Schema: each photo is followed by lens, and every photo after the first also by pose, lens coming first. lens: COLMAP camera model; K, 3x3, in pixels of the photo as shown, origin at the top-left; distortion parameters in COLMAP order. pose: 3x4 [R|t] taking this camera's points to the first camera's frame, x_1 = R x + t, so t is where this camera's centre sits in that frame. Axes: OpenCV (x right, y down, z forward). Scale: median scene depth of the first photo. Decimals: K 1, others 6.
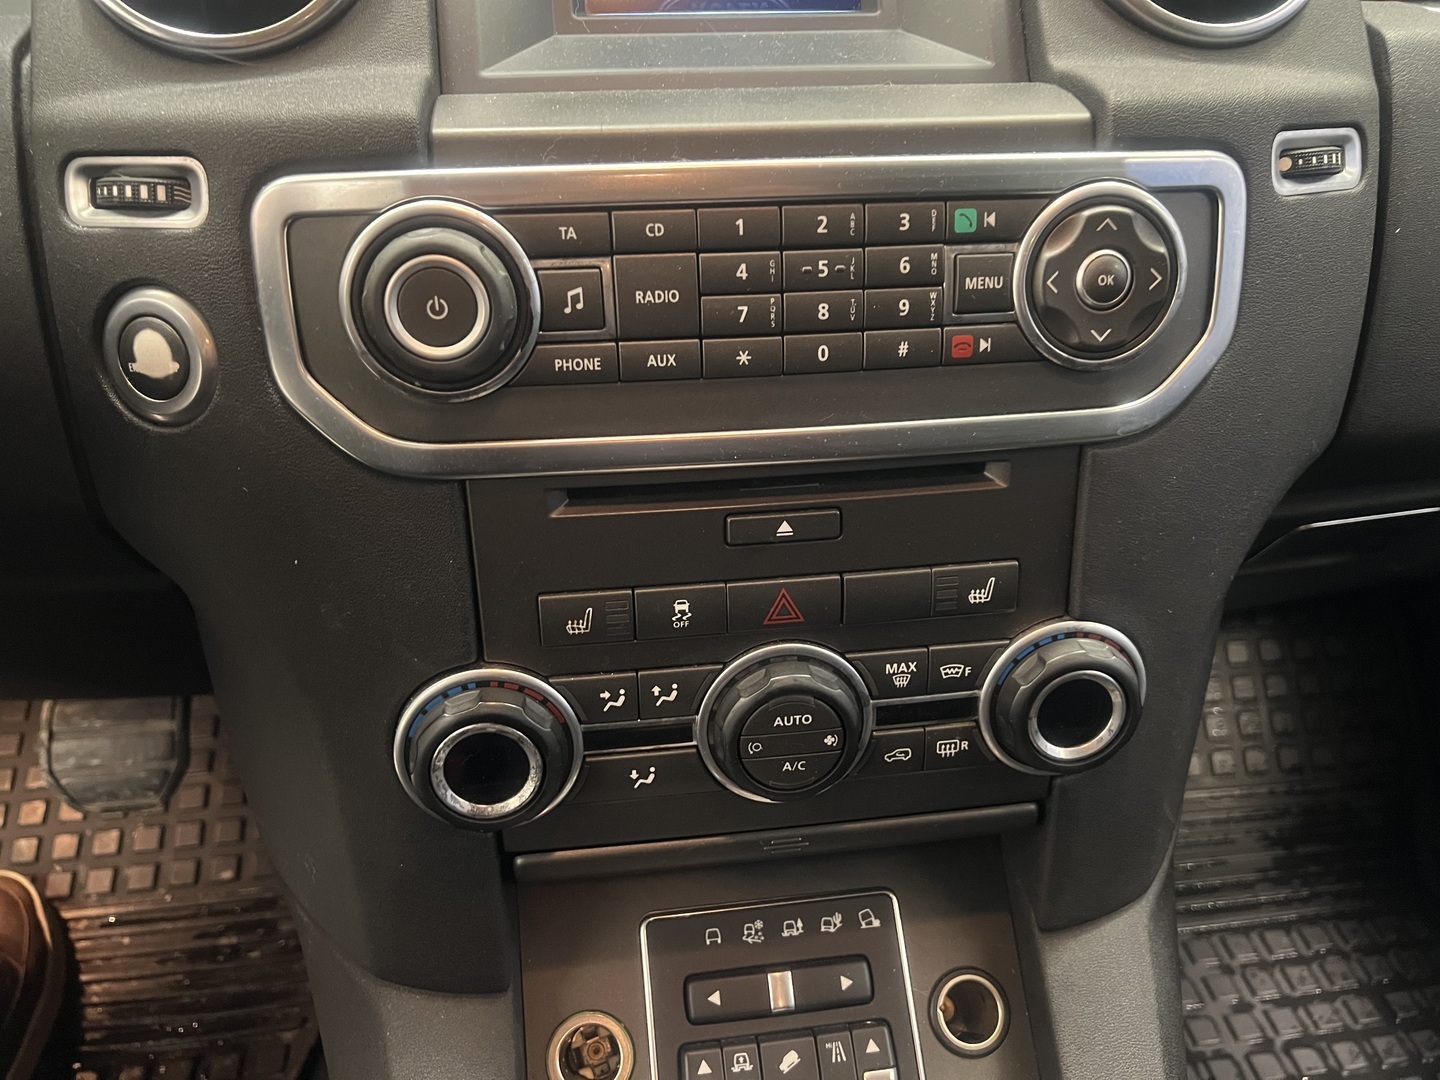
lens RADIAL K [[1095.3, 0, 722.5], [0, 1095.3, 553.1], [0, 0, 1]] dist [0.030391, -0.046902]
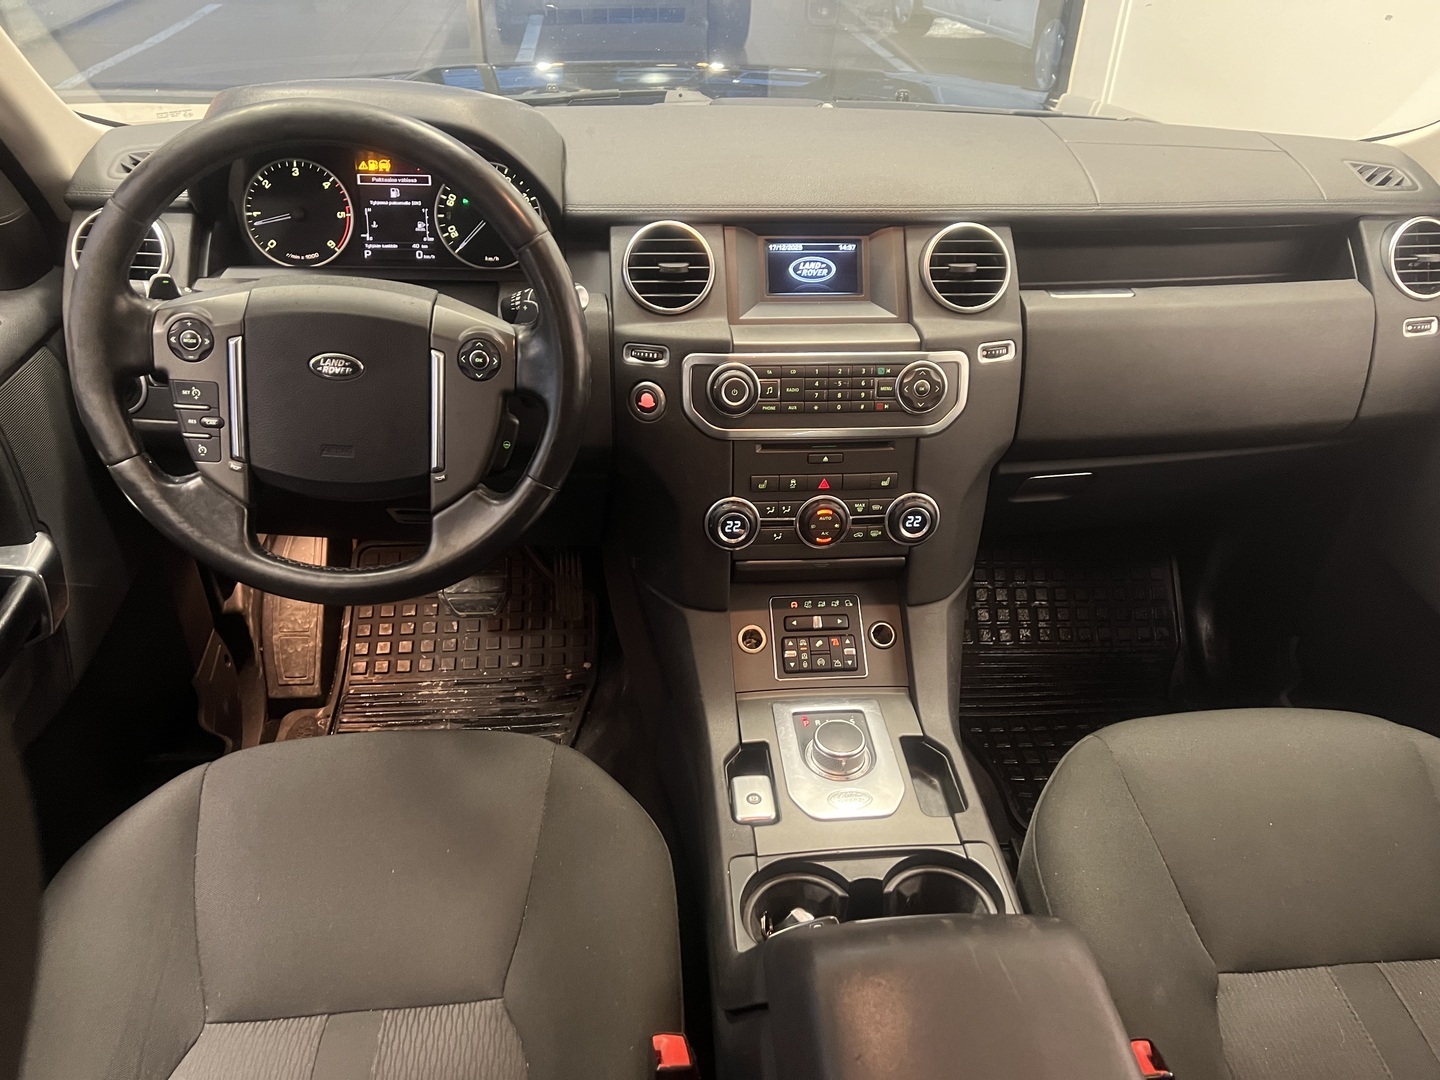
lens RADIAL K [[1095.3, 0, 739.1], [0, 1095.3, 571.9], [0, 0, 1]] dist [0.030391, -0.046902]
pose [[0.999195, 0.039241, -0.008332, -0.134448], [-0.039252, 0.999229, -0.001092, 0.273225], [0.008282, 0.001418, 0.999965, -1.903458]]
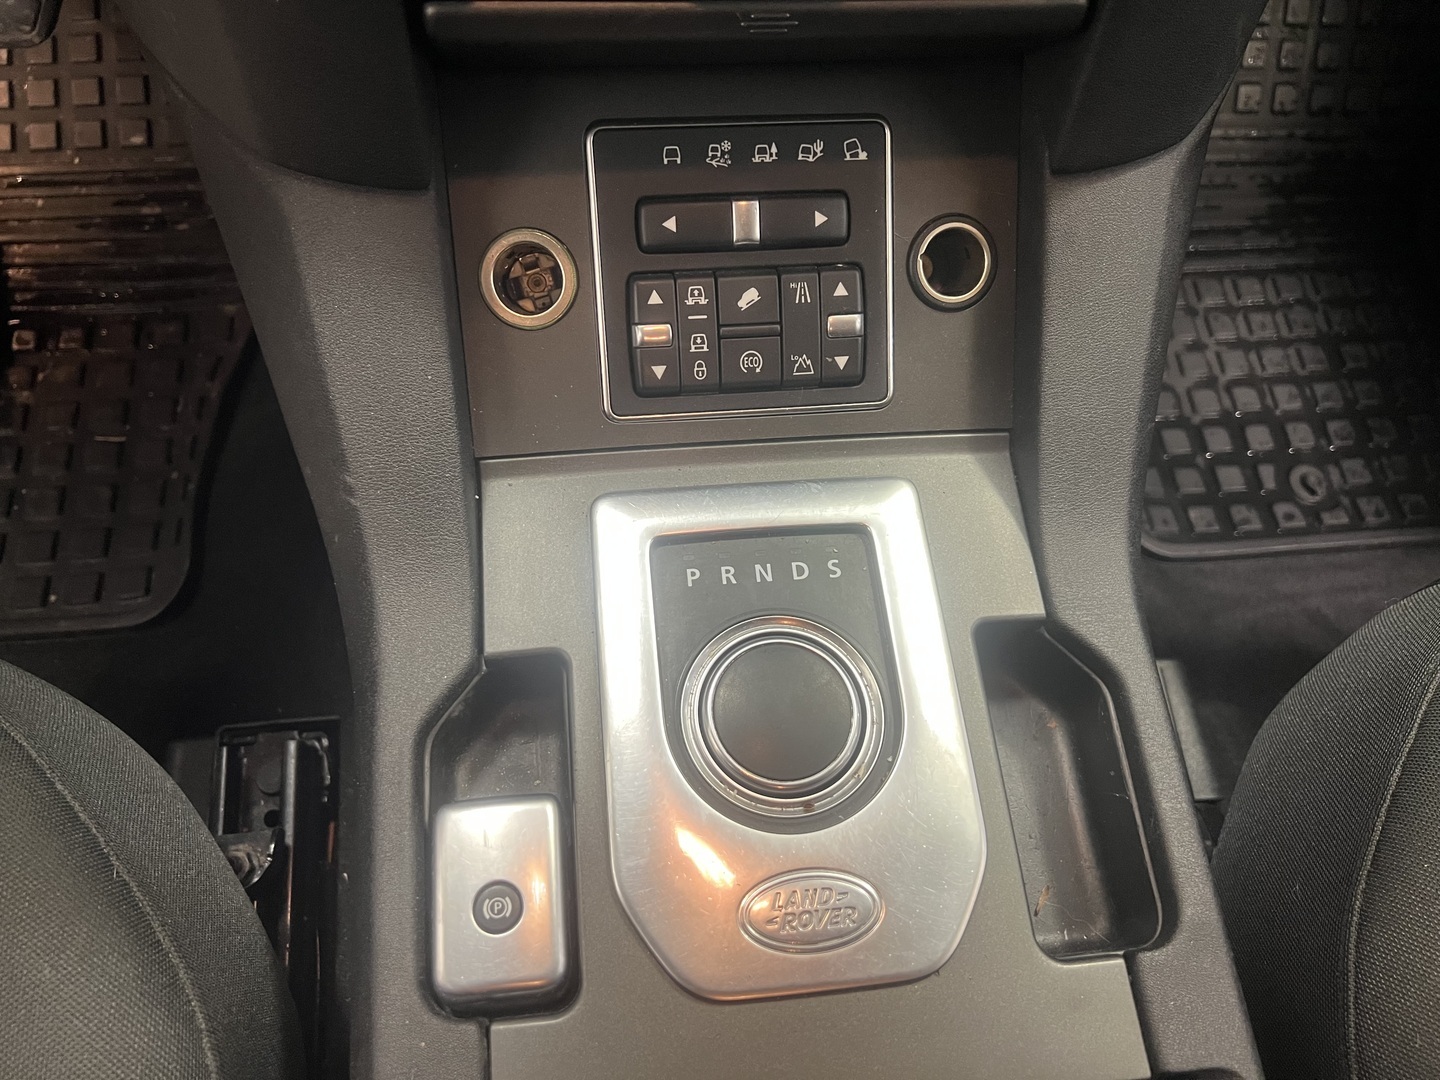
lens RADIAL K [[1095.3, 0, 716.3], [0, 1095.3, 538.7], [0, 0, 1]] dist [0.030391, -0.046902]
pose [[0.997367, 0.057332, 0.044404, 0.005041], [-0.072020, 0.854680, 0.514136, 0.163625], [-0.008475, -0.515980, 0.856559, 0.117016]]
